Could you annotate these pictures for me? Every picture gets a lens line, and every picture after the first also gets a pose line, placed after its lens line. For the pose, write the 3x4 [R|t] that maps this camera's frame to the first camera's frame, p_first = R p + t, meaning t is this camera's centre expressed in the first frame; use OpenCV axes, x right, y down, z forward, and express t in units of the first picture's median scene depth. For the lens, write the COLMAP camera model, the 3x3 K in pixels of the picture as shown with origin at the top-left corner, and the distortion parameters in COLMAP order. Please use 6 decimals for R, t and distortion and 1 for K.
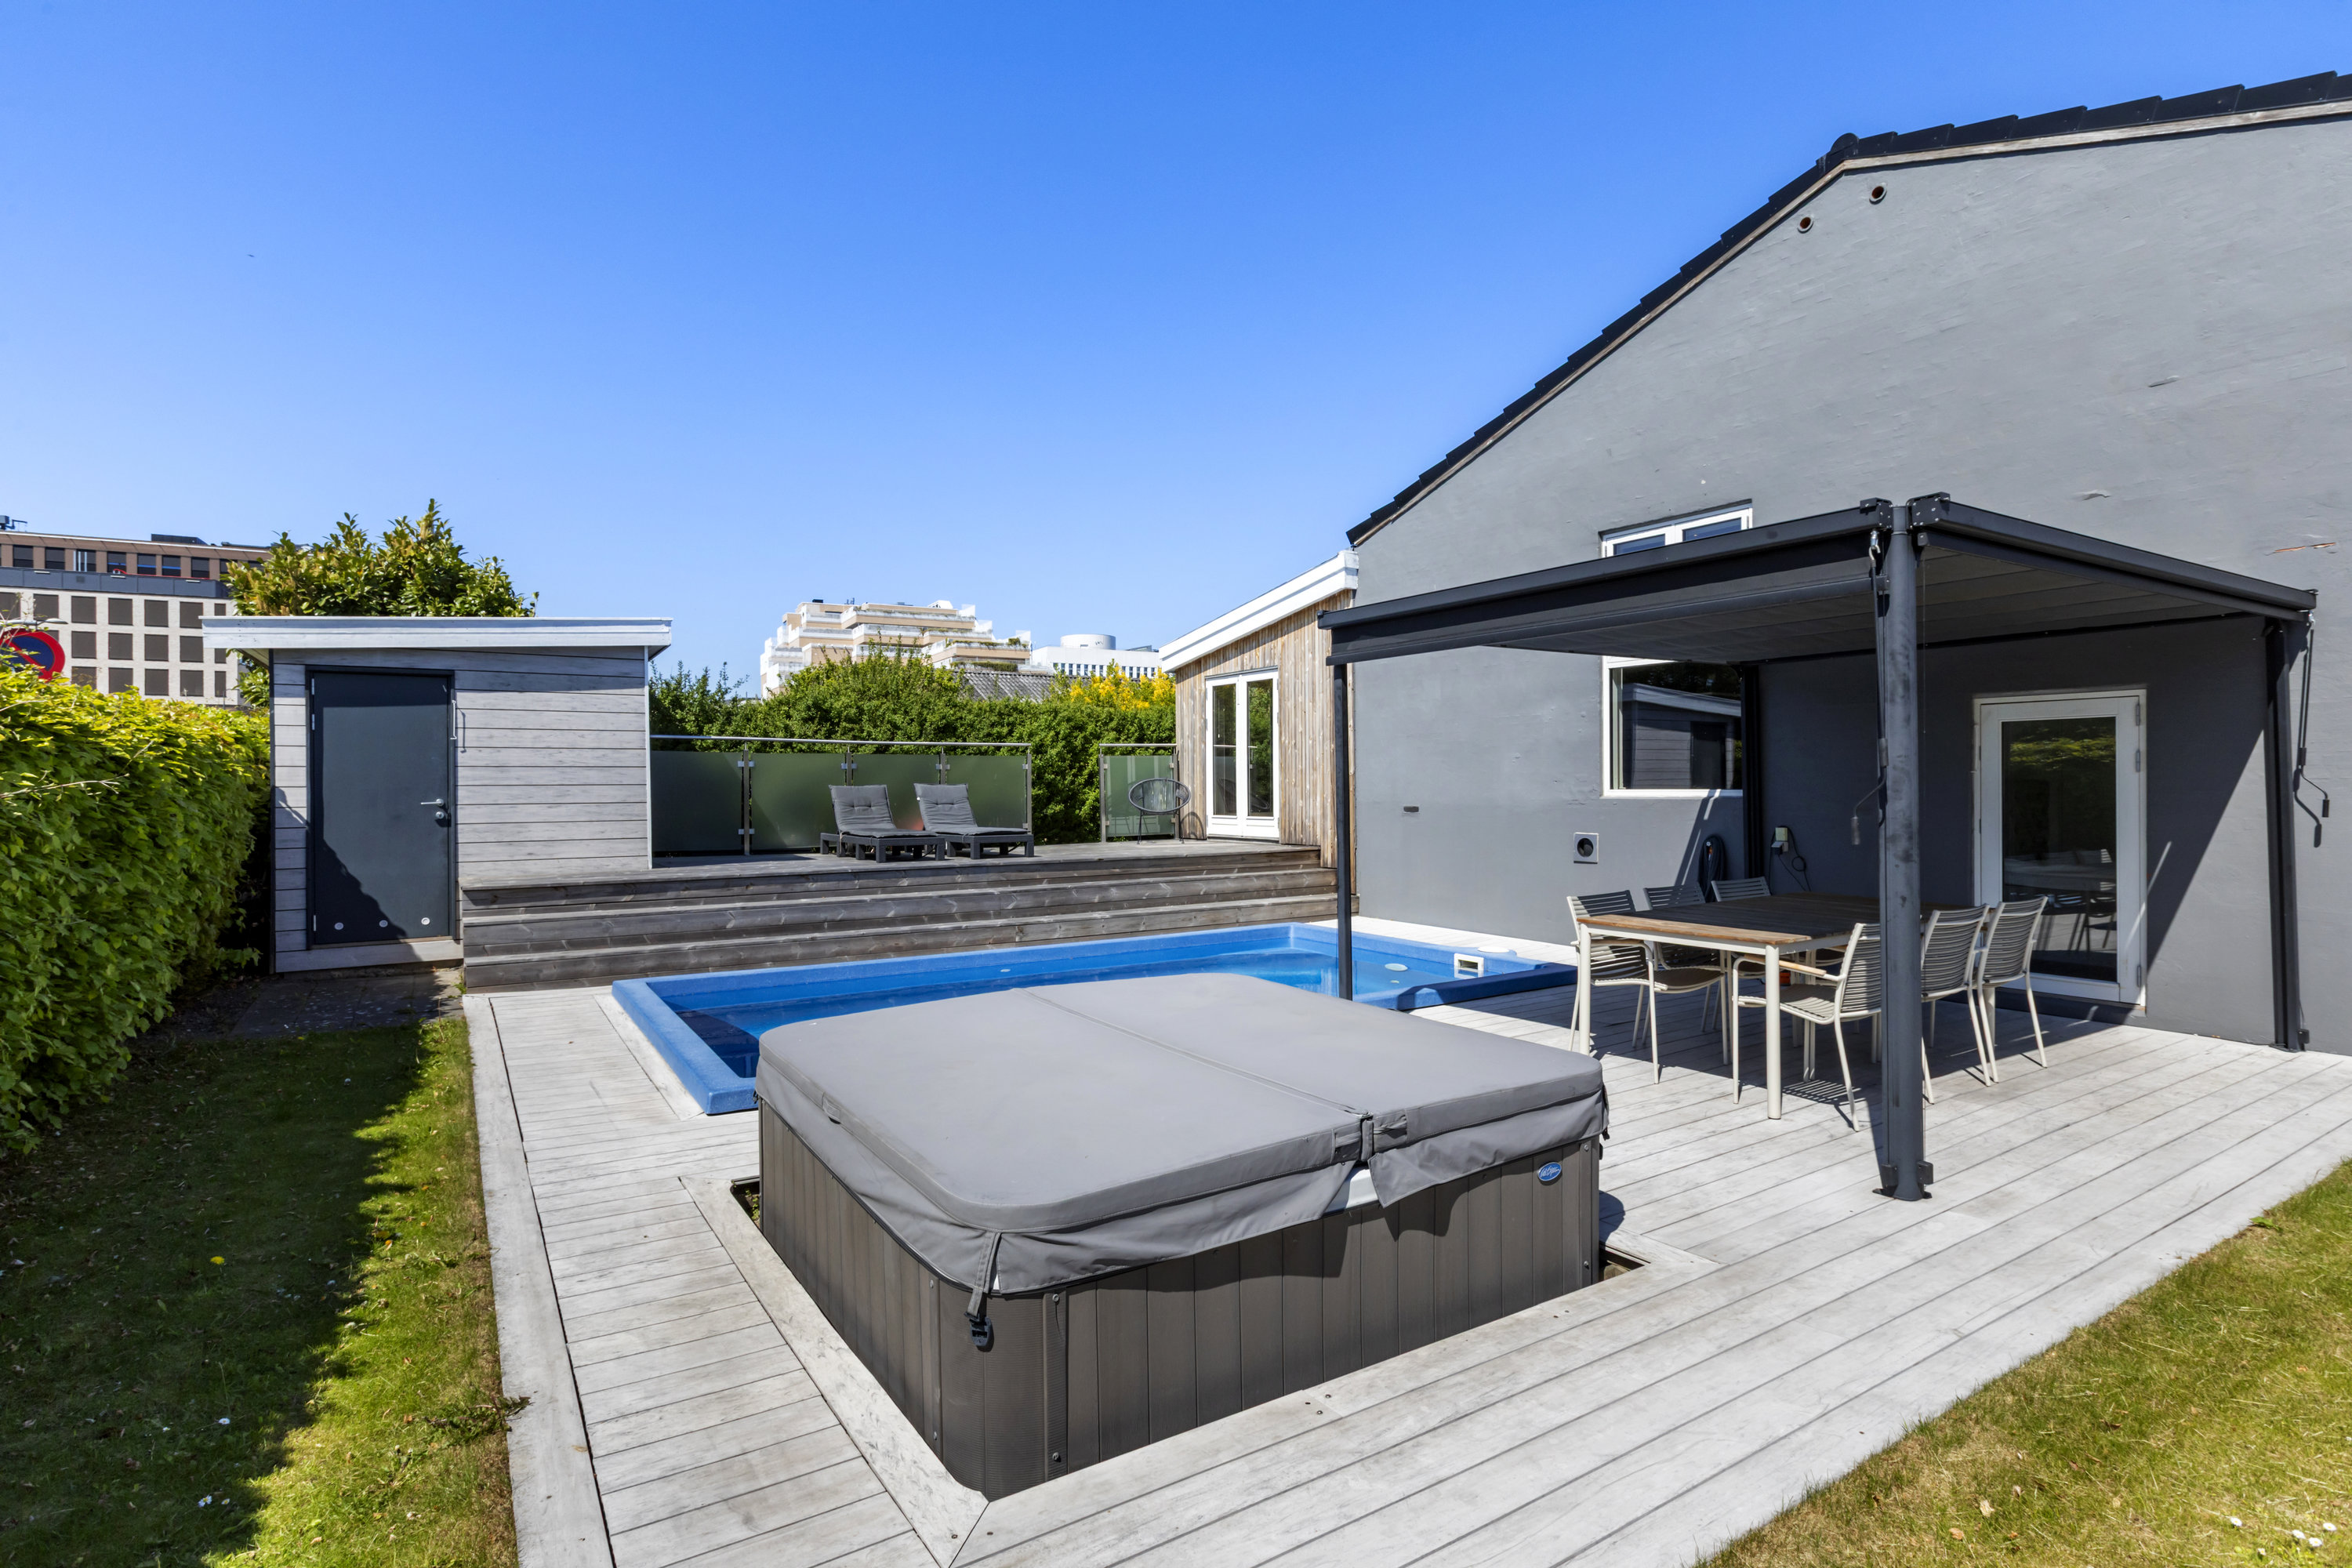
lens RADIAL K [[1154.6, 0, 1175.8], [0, 1154.6, 779.7], [0, 0, 1]] dist [-0.003247, -0.000282]
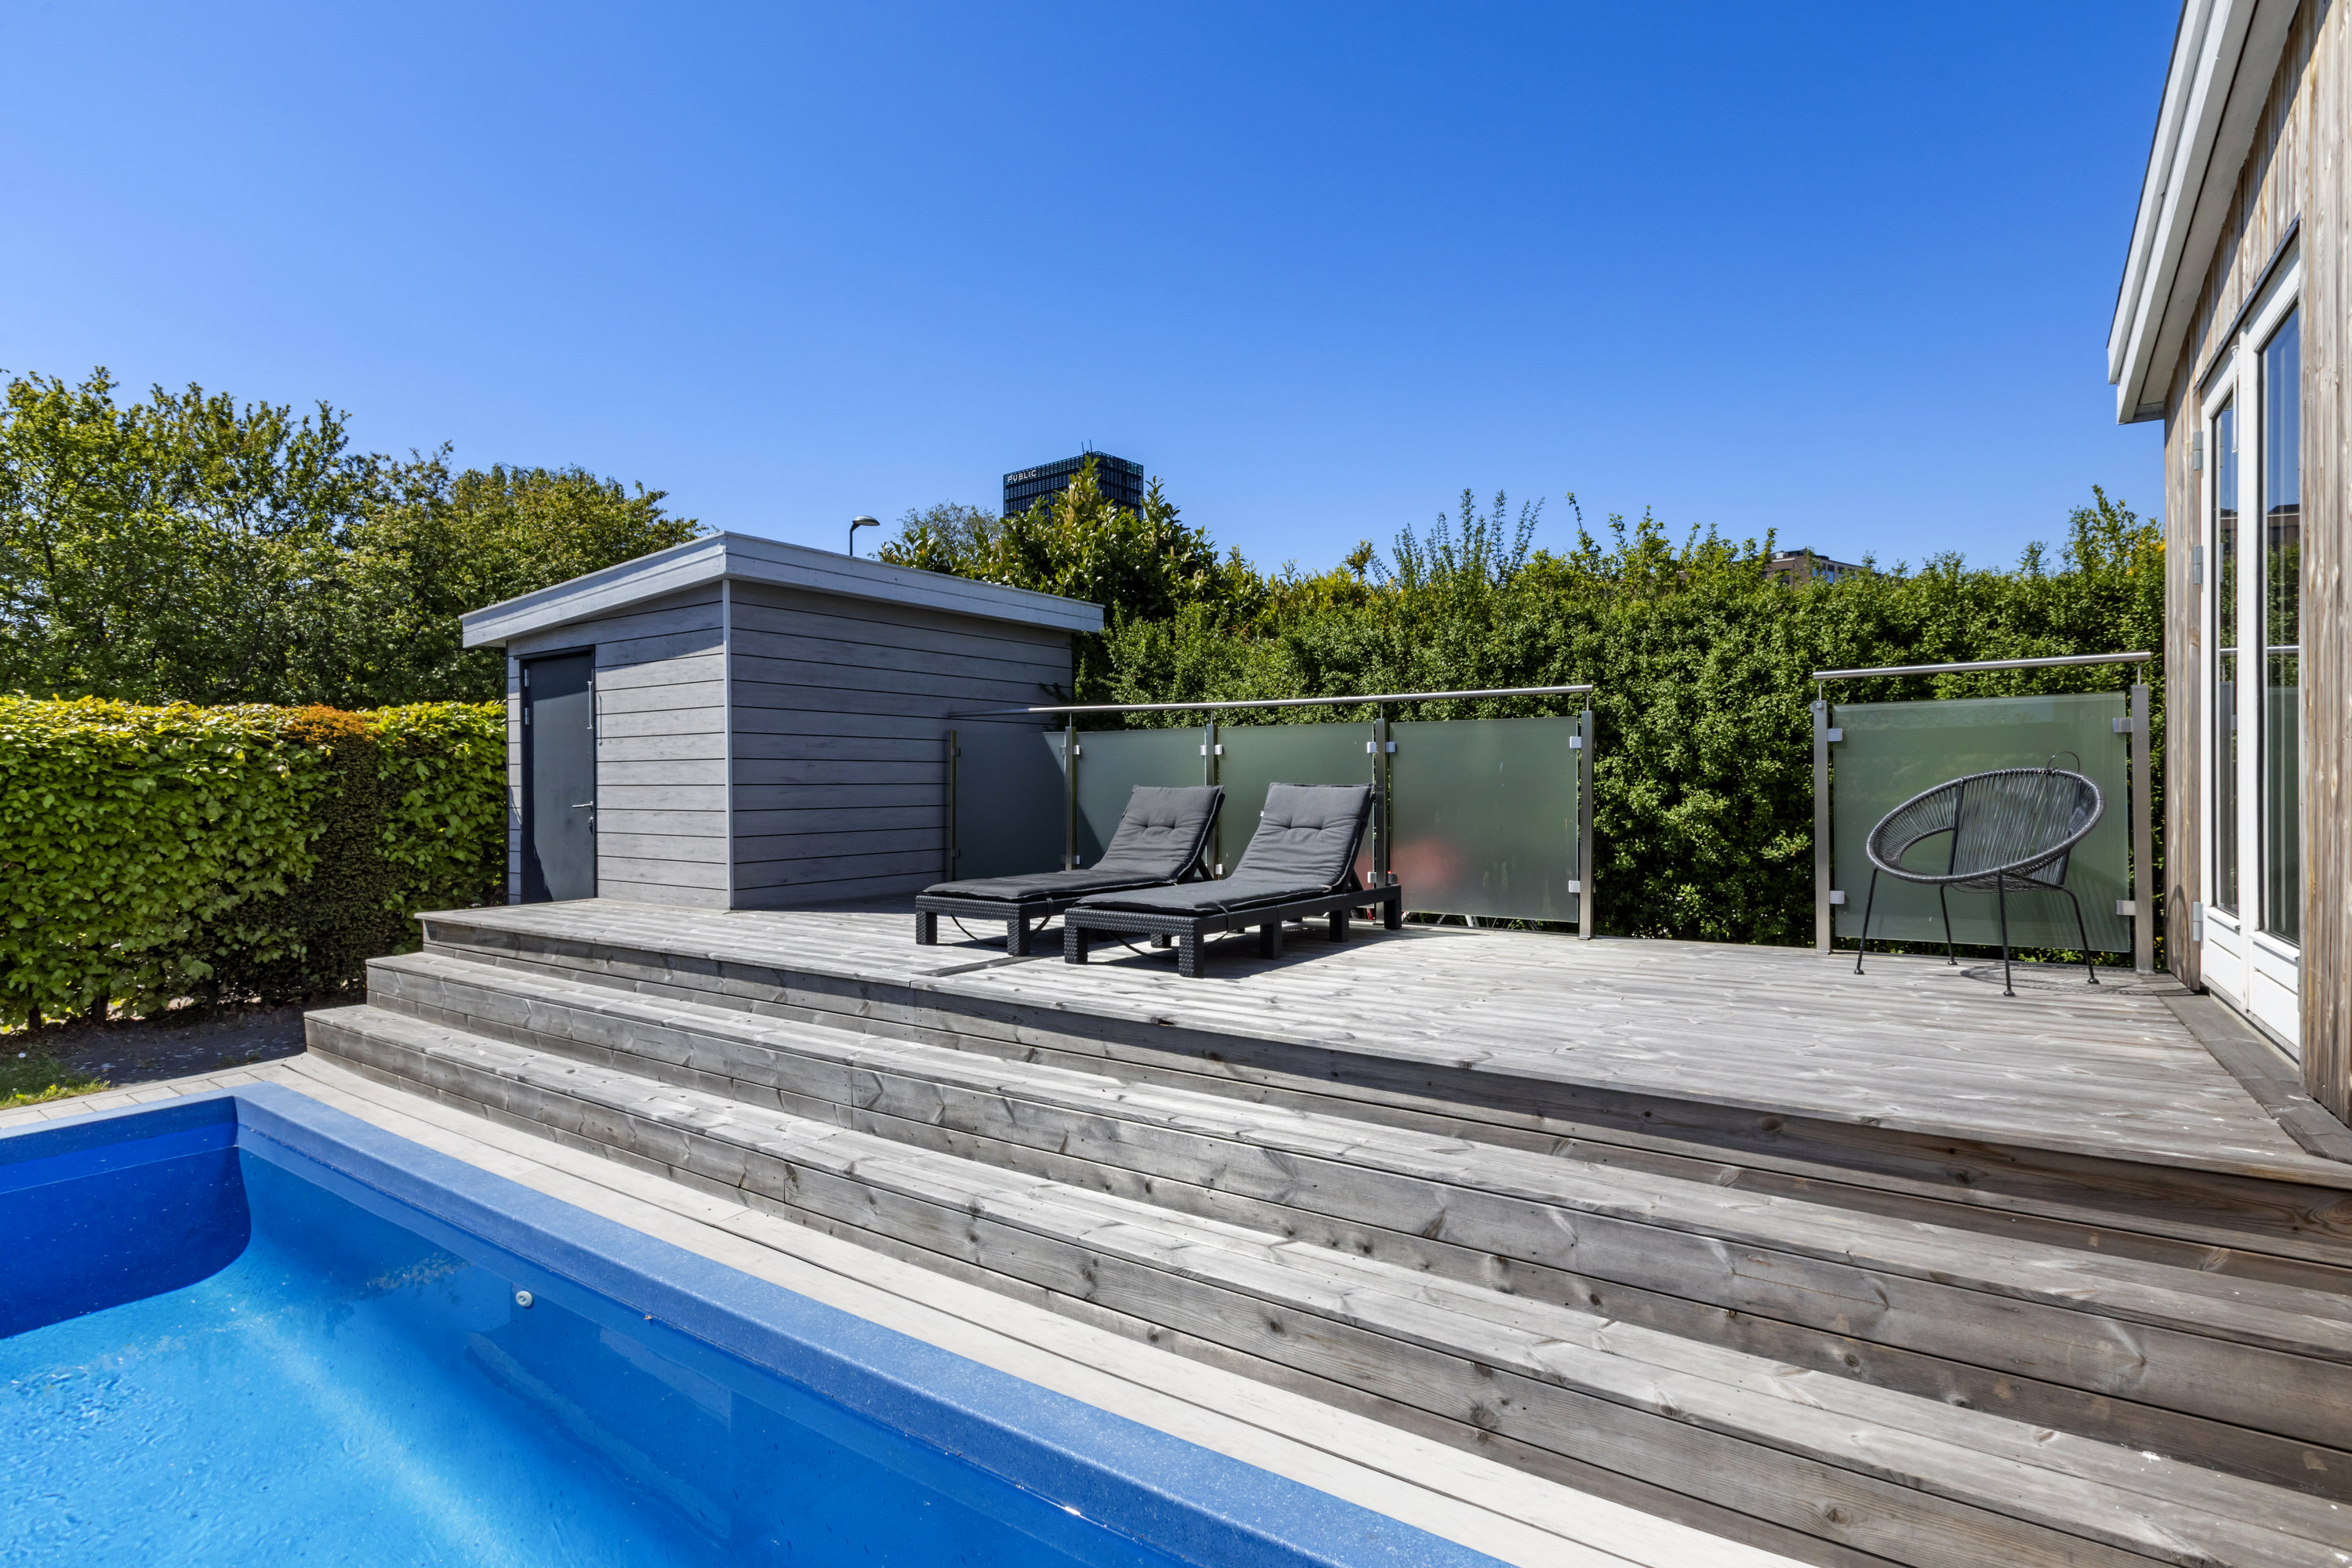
lens RADIAL K [[1154.6, 0, 1175.8], [0, 1154.6, 779.7], [0, 0, 1]] dist [-0.003247, -0.000282]
pose [[0.386174, 0.002411, -0.922423, 0.271596], [0.004741, 0.999978, 0.004598, -0.000736], [0.922414, -0.006149, 0.386154, 1.009042]]
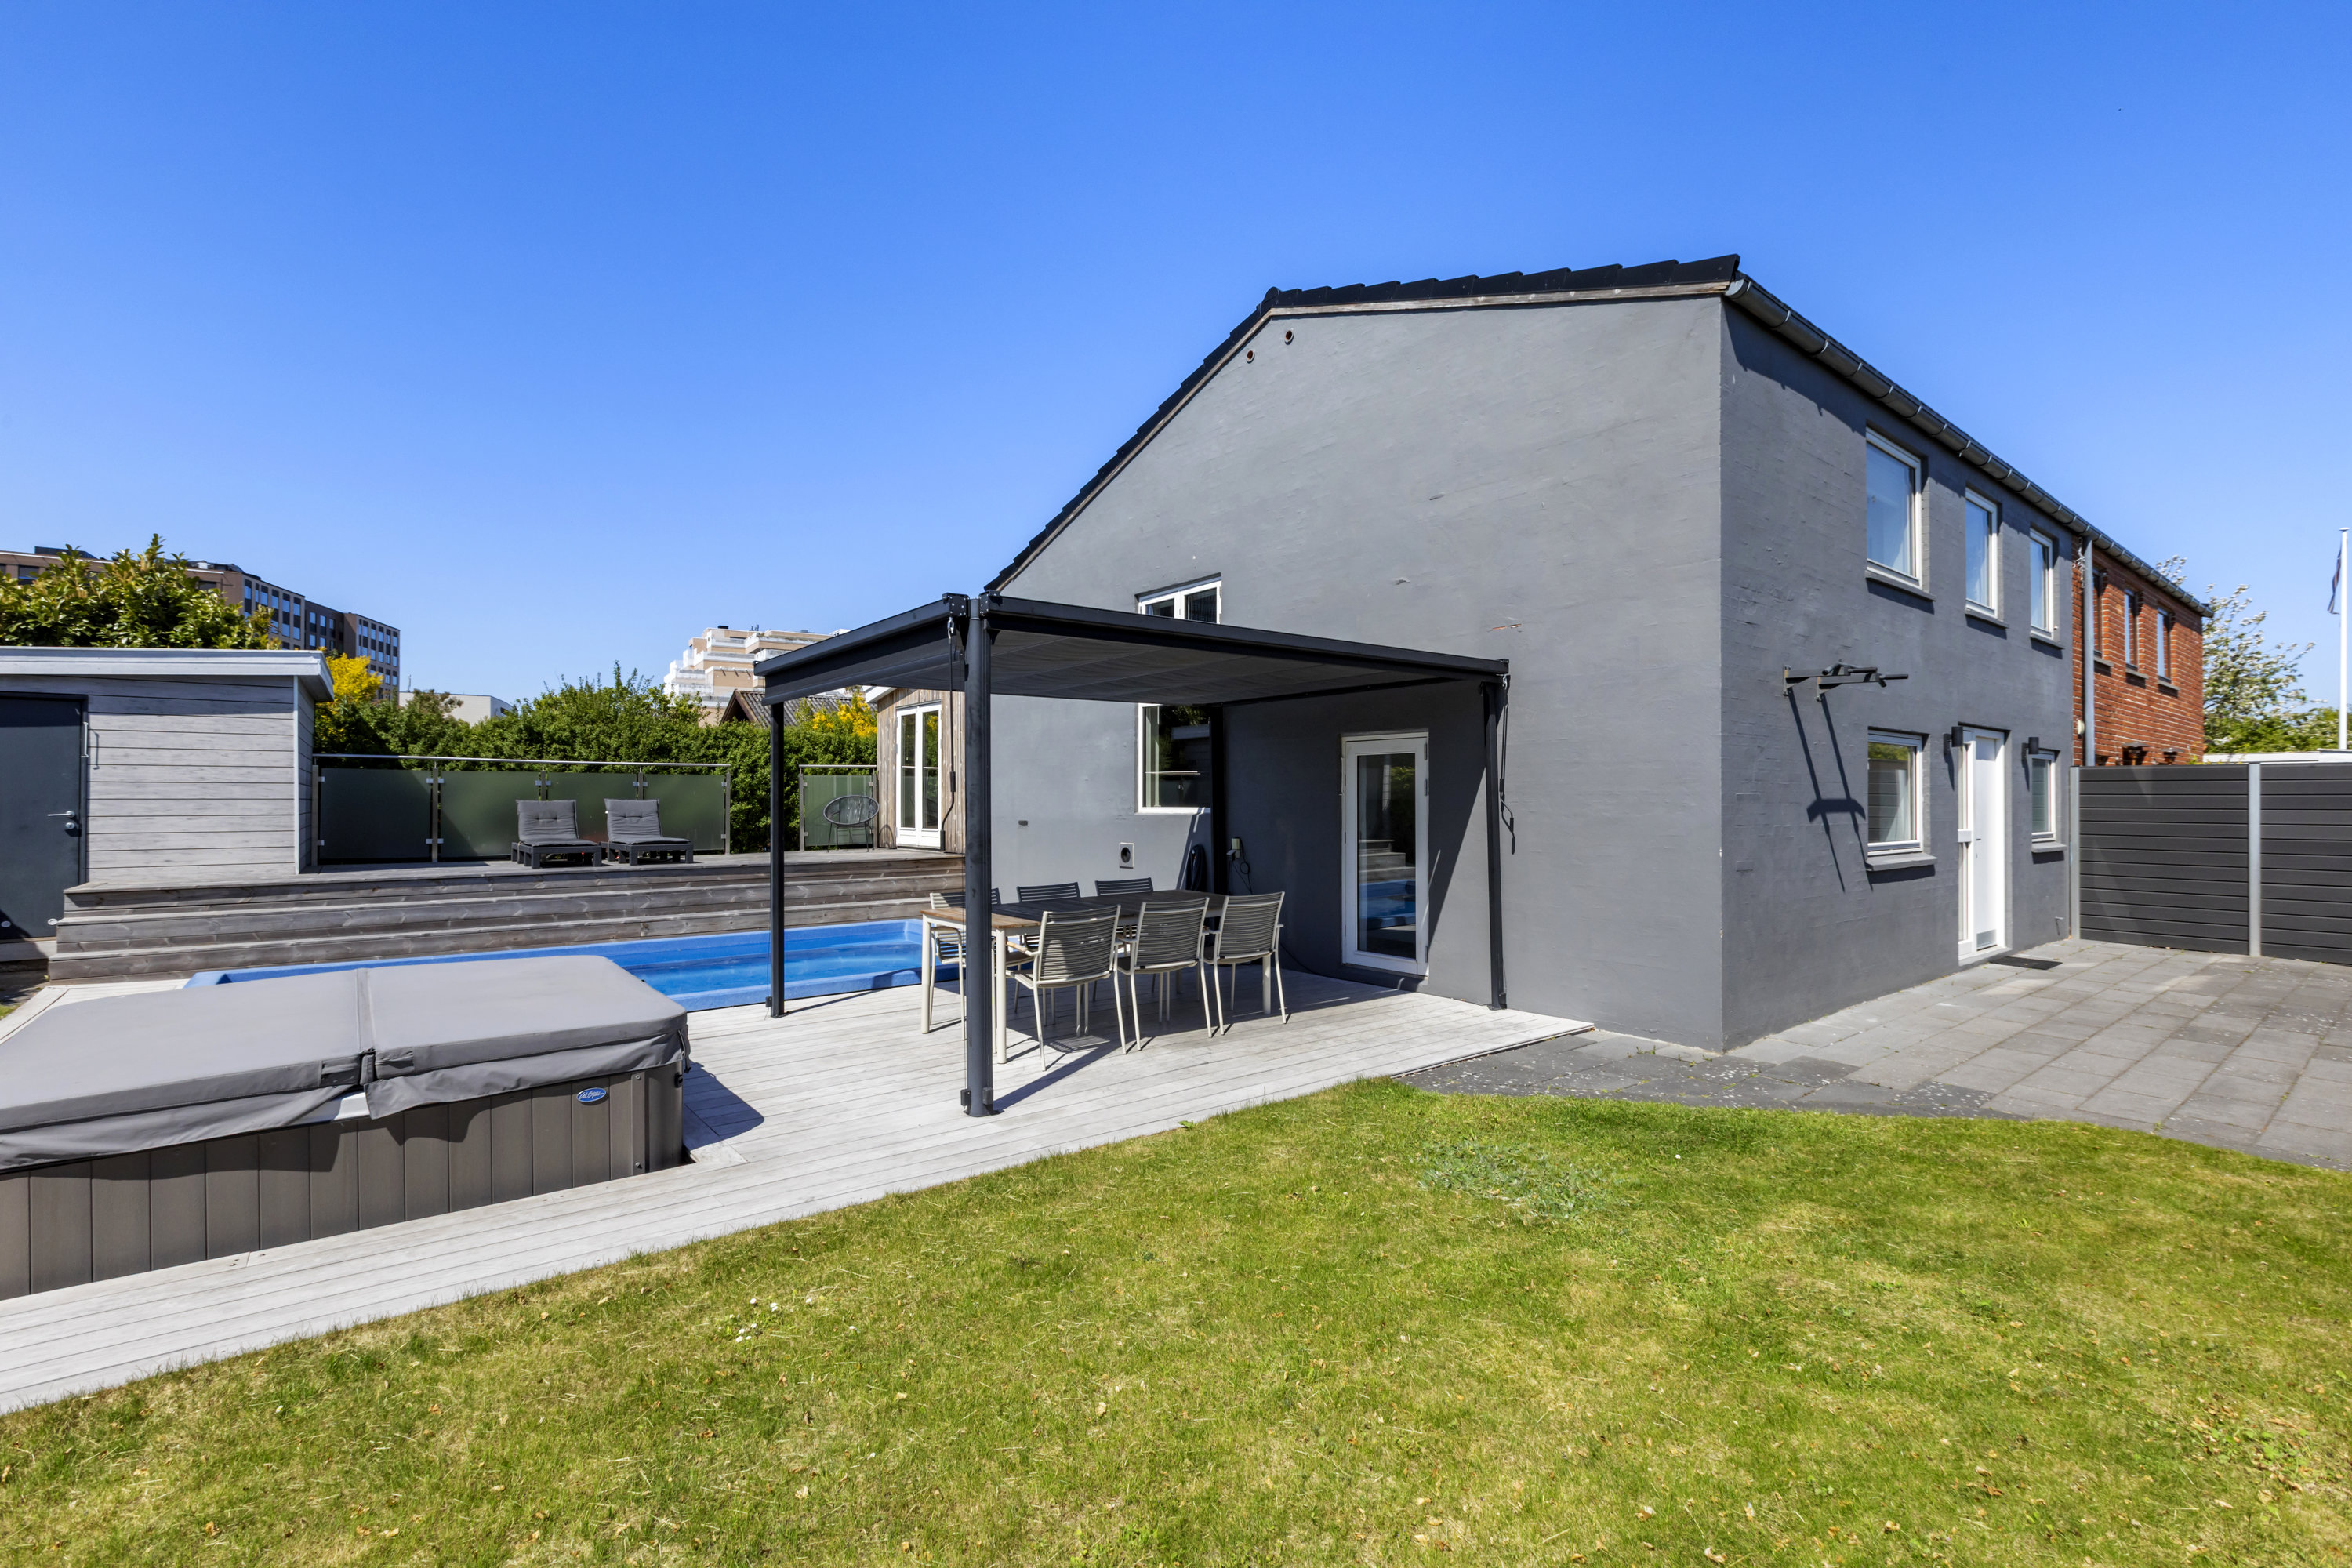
lens RADIAL K [[1041.0, 0, 1178.2], [0, 1041.0, 781.4], [0, 0, 1]] dist [0.000312, -0.000809]
pose [[0.994993, 0.006601, 0.099724, 0.302654], [-0.005276, 0.999894, -0.013539, -0.003760], [-0.099803, 0.012945, 0.994923, -0.093977]]
